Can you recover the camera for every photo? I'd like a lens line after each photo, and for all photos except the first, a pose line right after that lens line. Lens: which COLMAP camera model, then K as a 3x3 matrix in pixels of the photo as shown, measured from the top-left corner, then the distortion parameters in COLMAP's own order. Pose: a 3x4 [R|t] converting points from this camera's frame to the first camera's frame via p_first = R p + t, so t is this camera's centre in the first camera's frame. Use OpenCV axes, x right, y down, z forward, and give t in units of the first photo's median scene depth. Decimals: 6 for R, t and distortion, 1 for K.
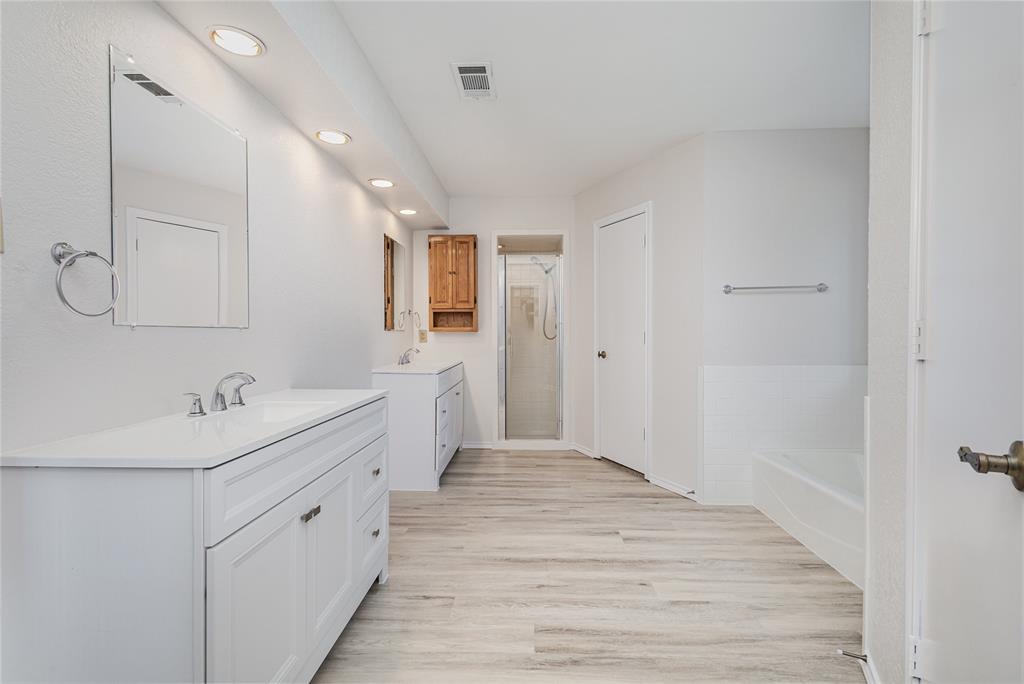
lens RADIAL K [[474.3, 0, 513.0], [0, 474.3, 345.7], [0, 0, 1]] dist [0.009348, -0.005210]
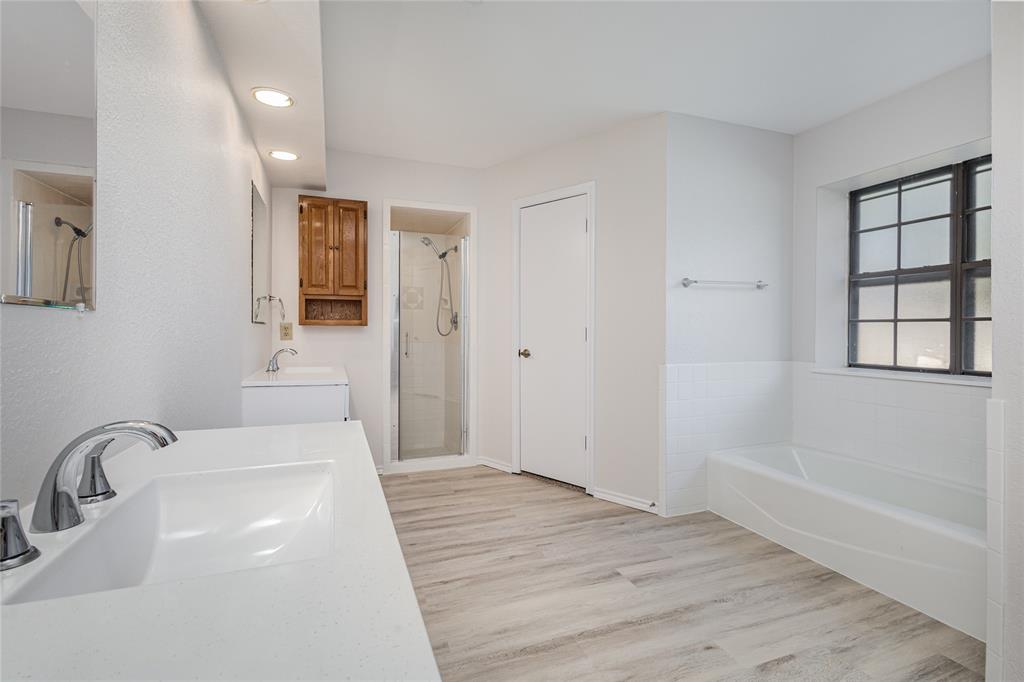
lens RADIAL K [[474.3, 0, 511.1], [0, 474.3, 335.6], [0, 0, 1]] dist [0.009348, -0.005210]
pose [[0.921604, 0.000766, 0.388131, -0.198843], [0.005106, 0.999888, -0.014097, -0.001992], [-0.388098, 0.014973, 0.921496, 0.237158]]
